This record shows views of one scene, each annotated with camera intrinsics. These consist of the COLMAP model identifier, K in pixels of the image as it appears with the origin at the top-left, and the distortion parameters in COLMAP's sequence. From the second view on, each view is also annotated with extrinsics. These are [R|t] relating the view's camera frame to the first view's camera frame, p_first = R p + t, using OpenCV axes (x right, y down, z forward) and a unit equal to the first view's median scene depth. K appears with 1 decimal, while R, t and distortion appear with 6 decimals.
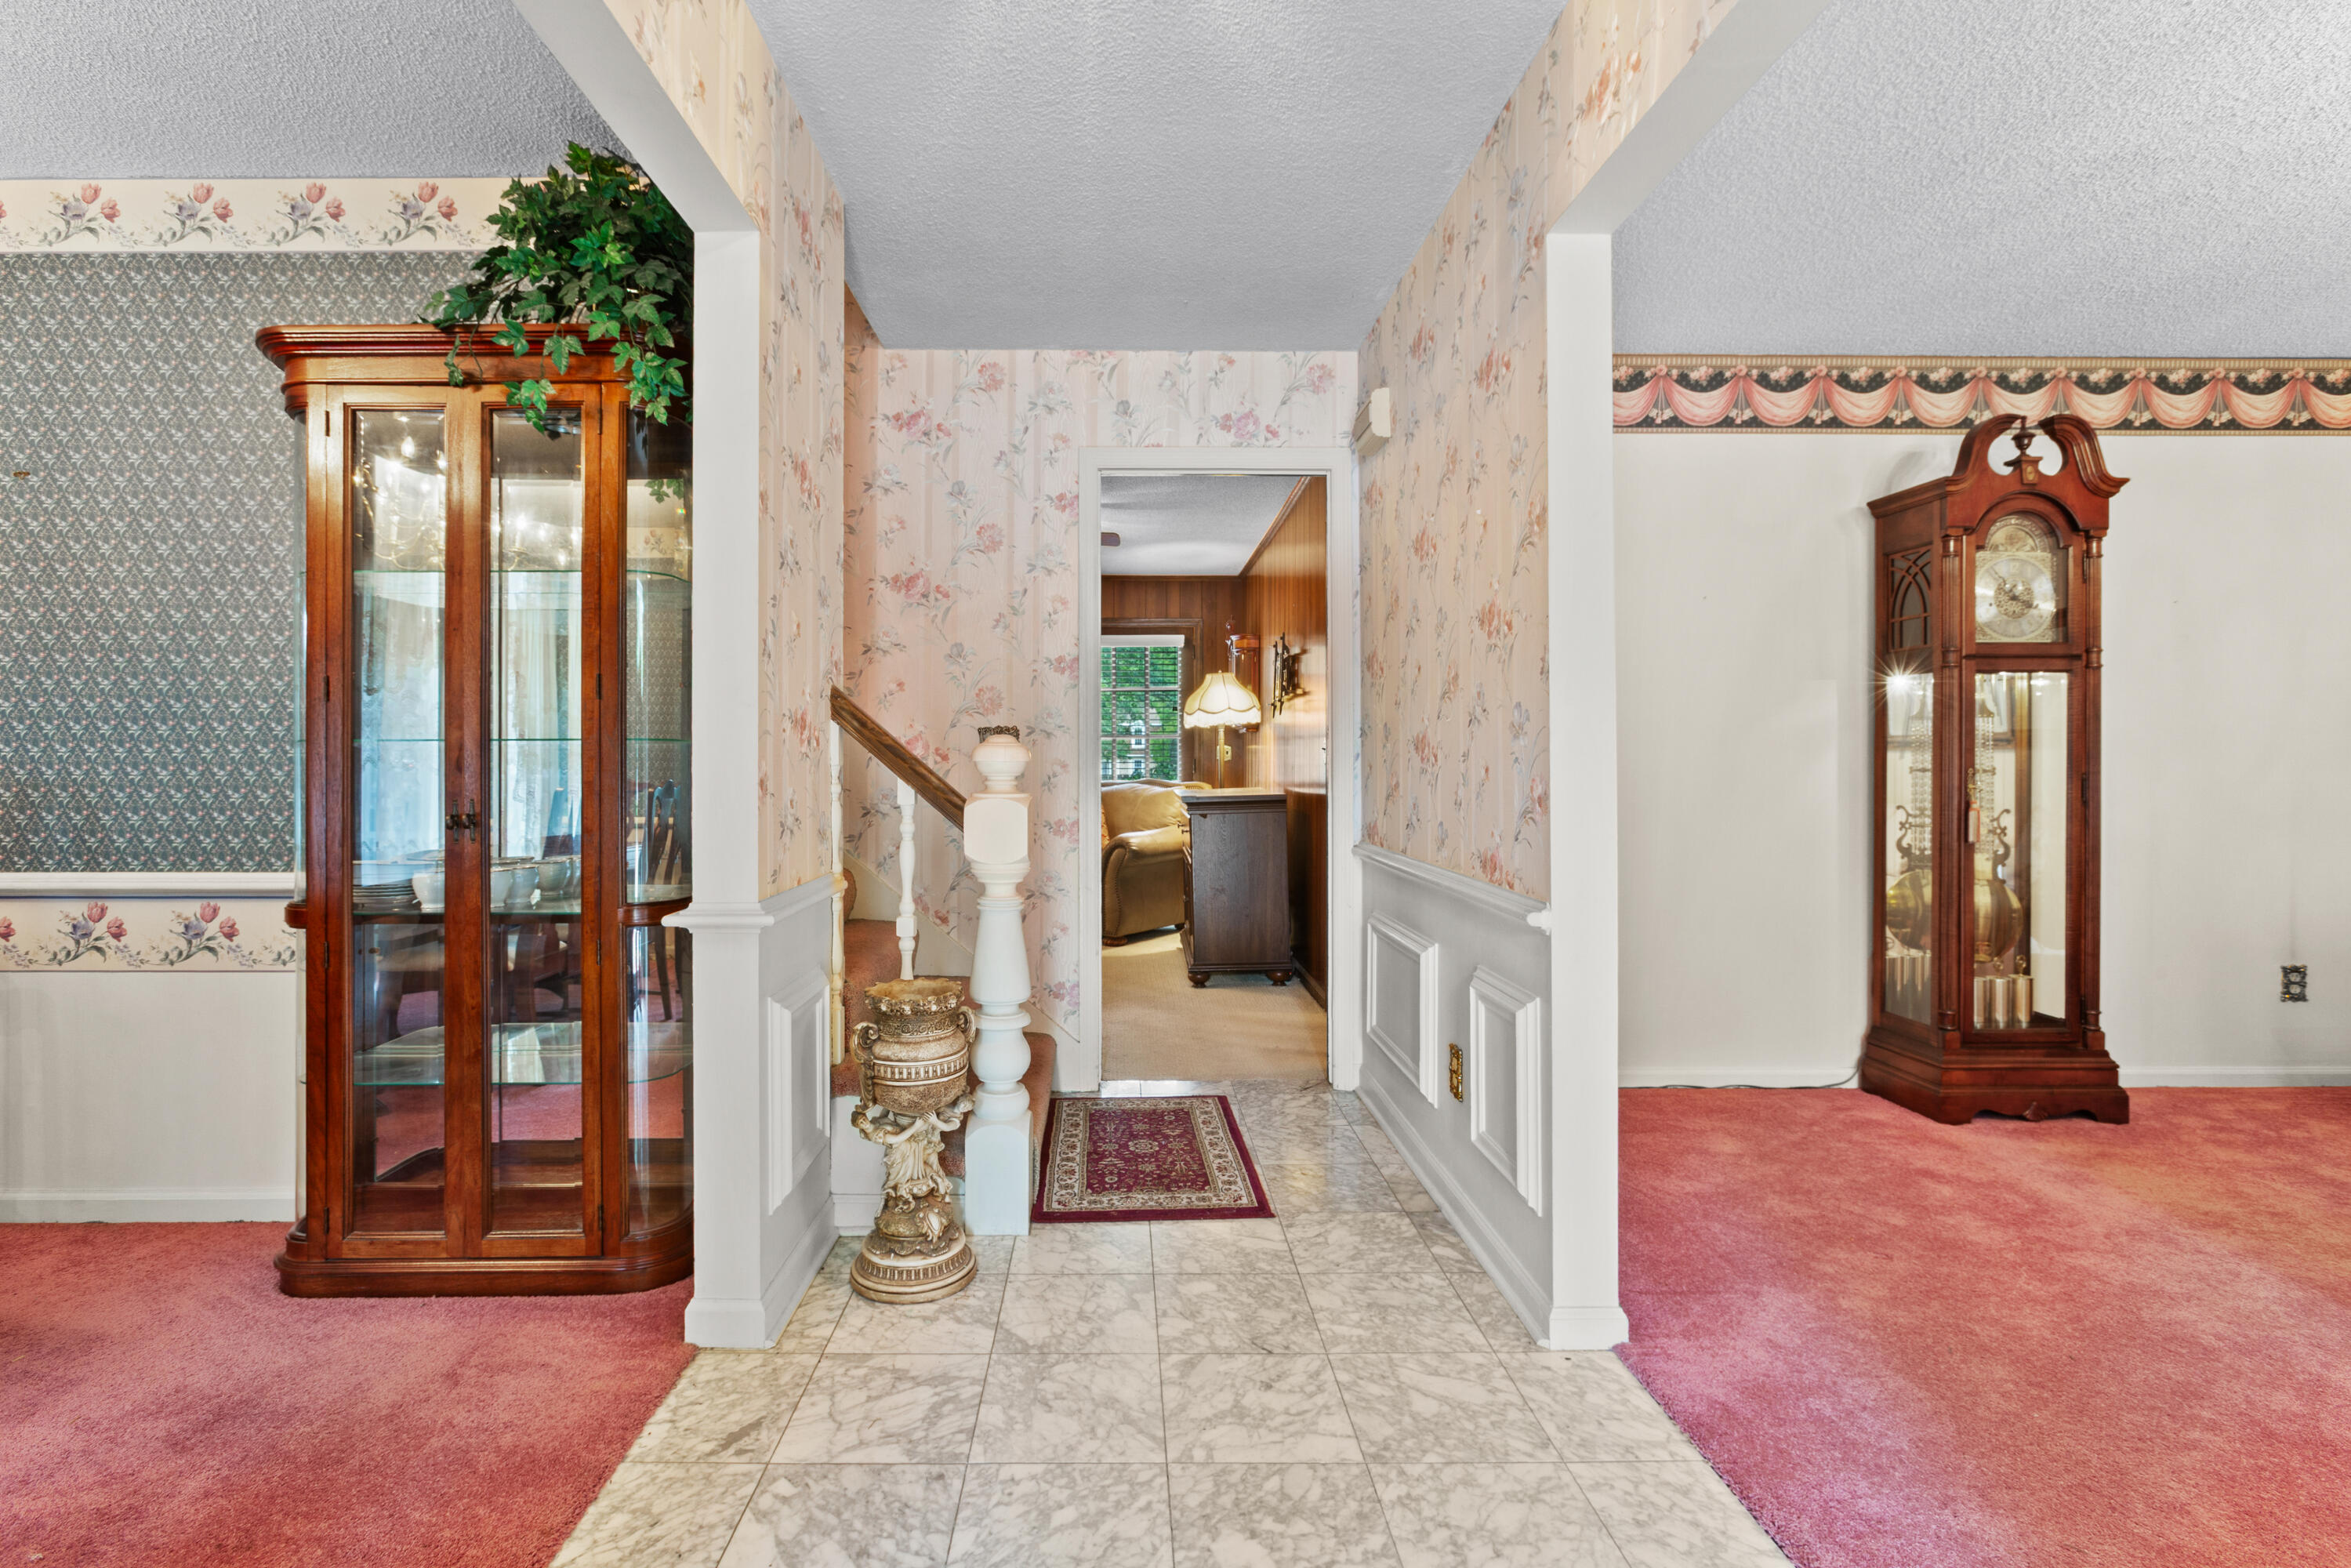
lens RADIAL K [[1050.9, 0, 1157.0], [0, 1050.9, 760.3], [0, 0, 1]] dist [-0.010816, 0.004941]
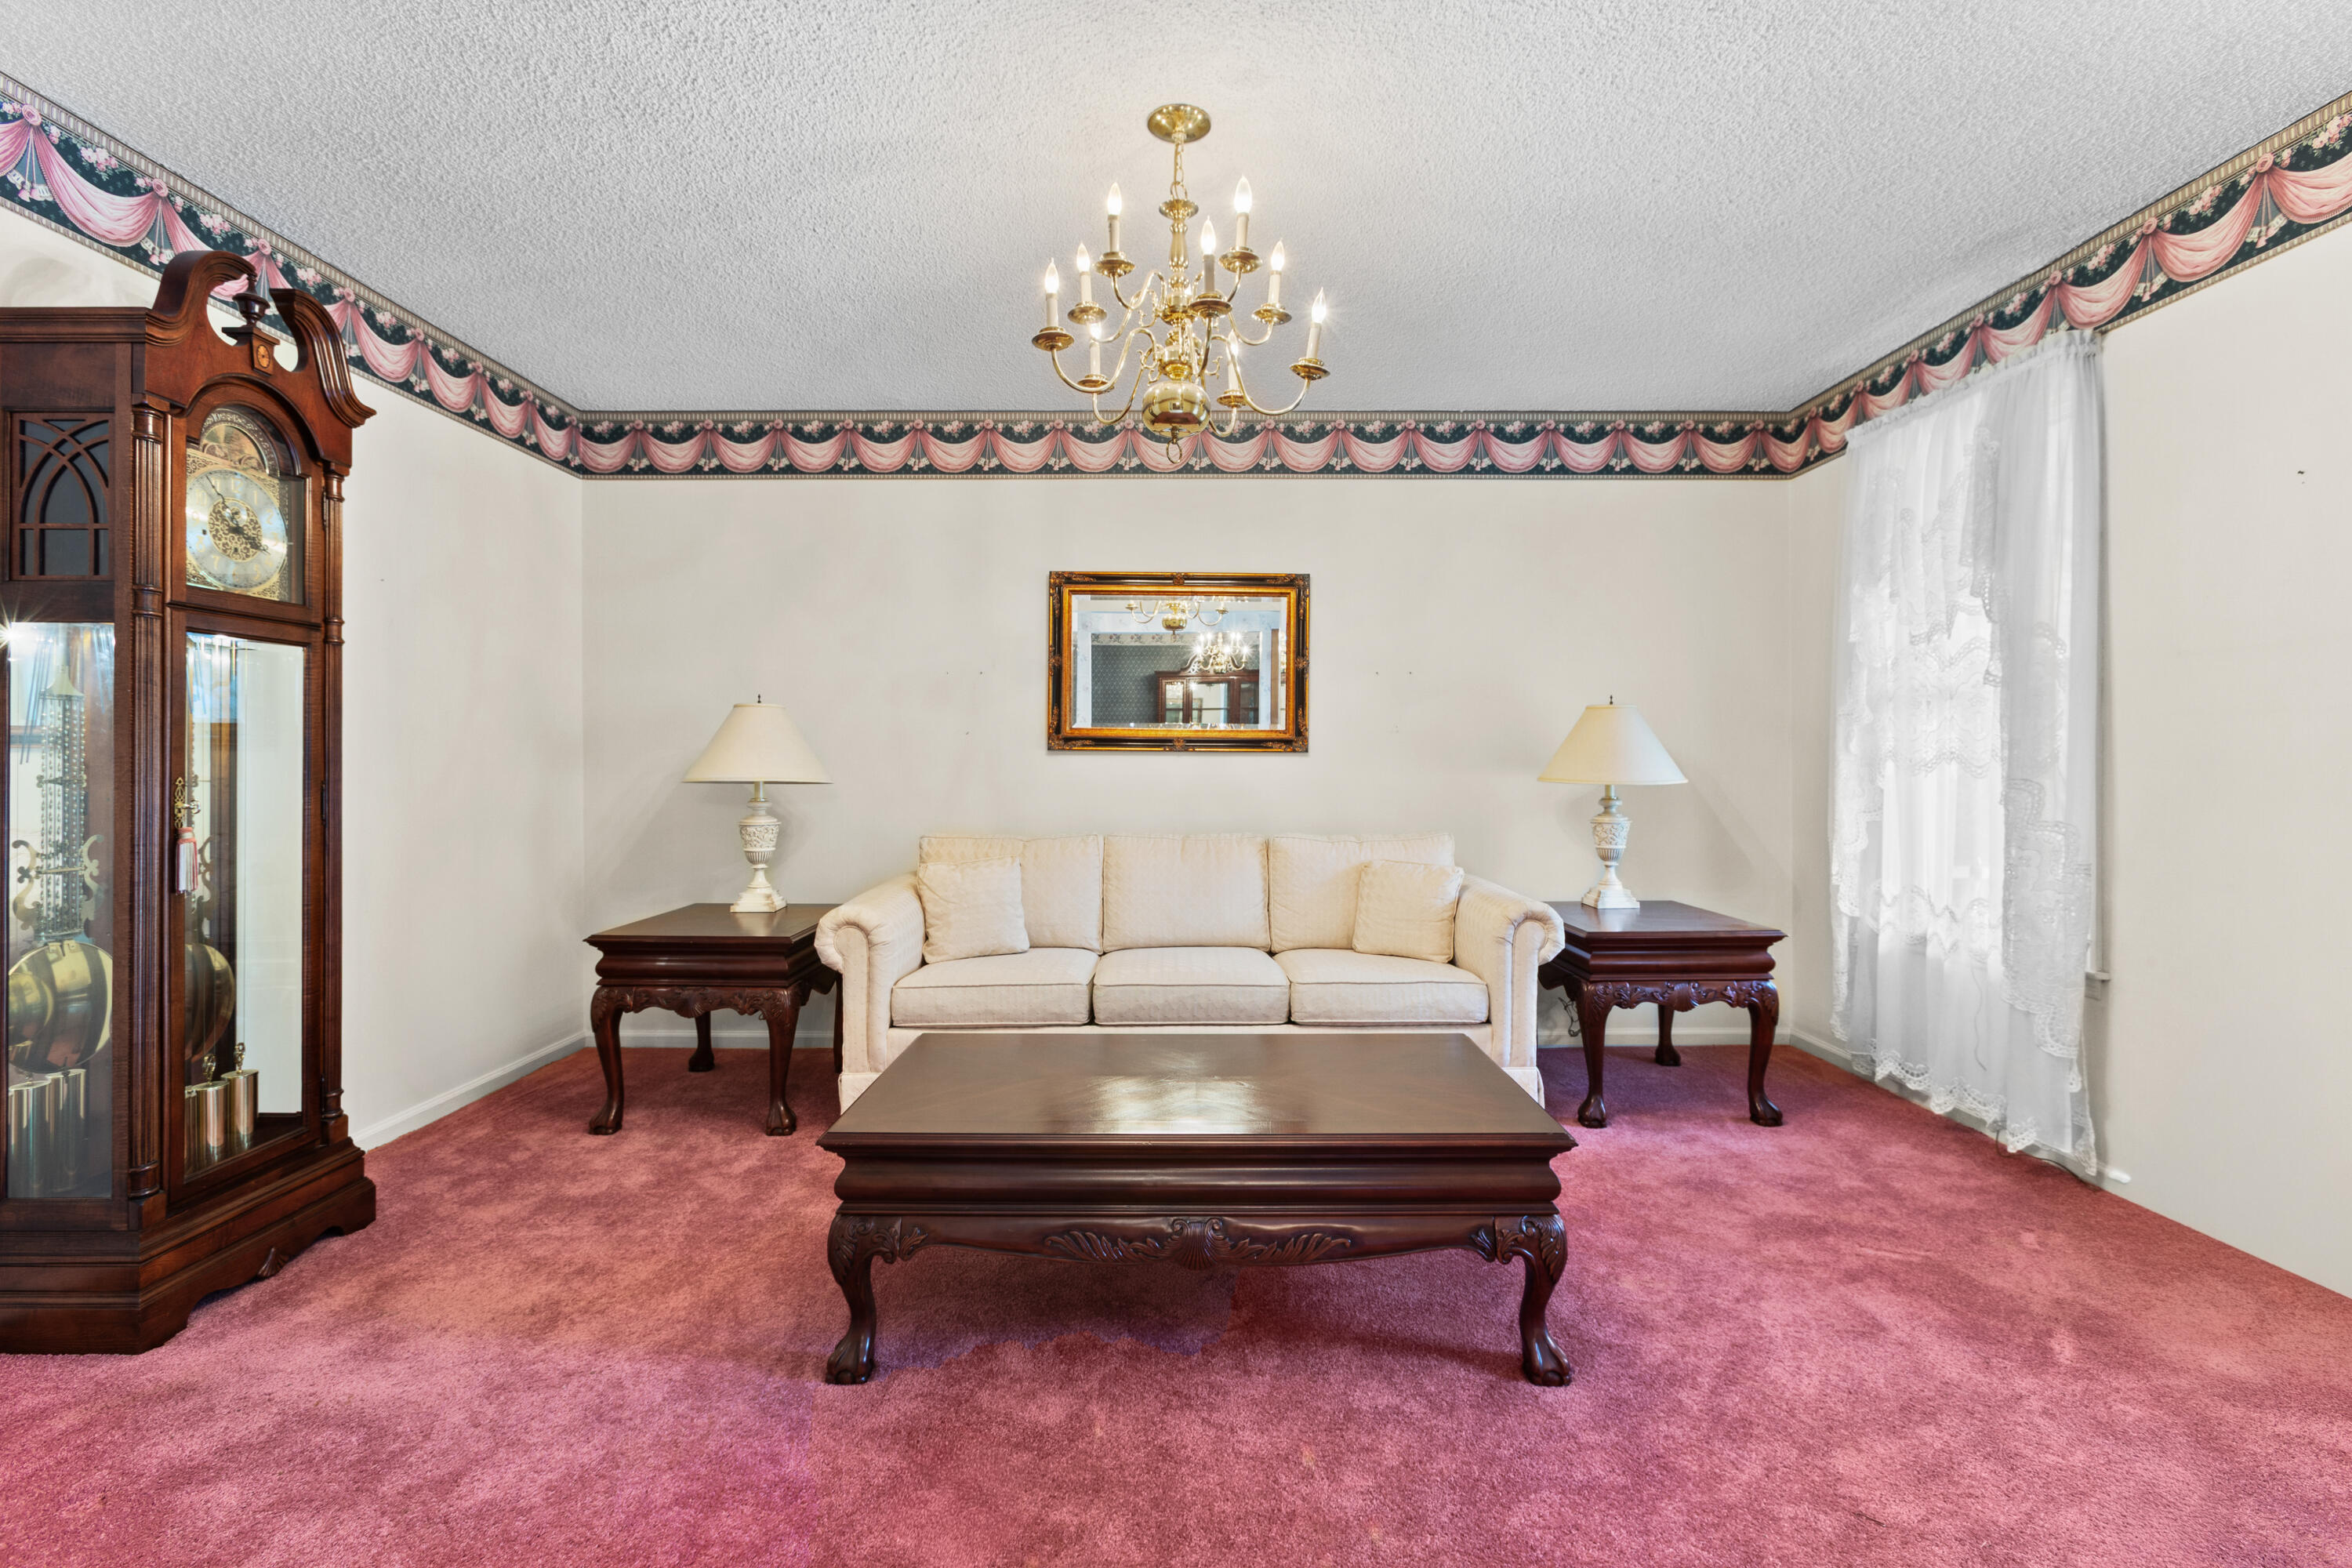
lens RADIAL K [[1051.3, 0, 1160.9], [0, 1051.3, 761.0], [0, 0, 1]] dist [-0.010816, 0.004941]
pose [[0.030863, 0.000108, 0.999524, 0.149231], [0.004173, 0.999991, -0.000237, 0.000097], [-0.999515, 0.004179, 0.030863, 0.371614]]
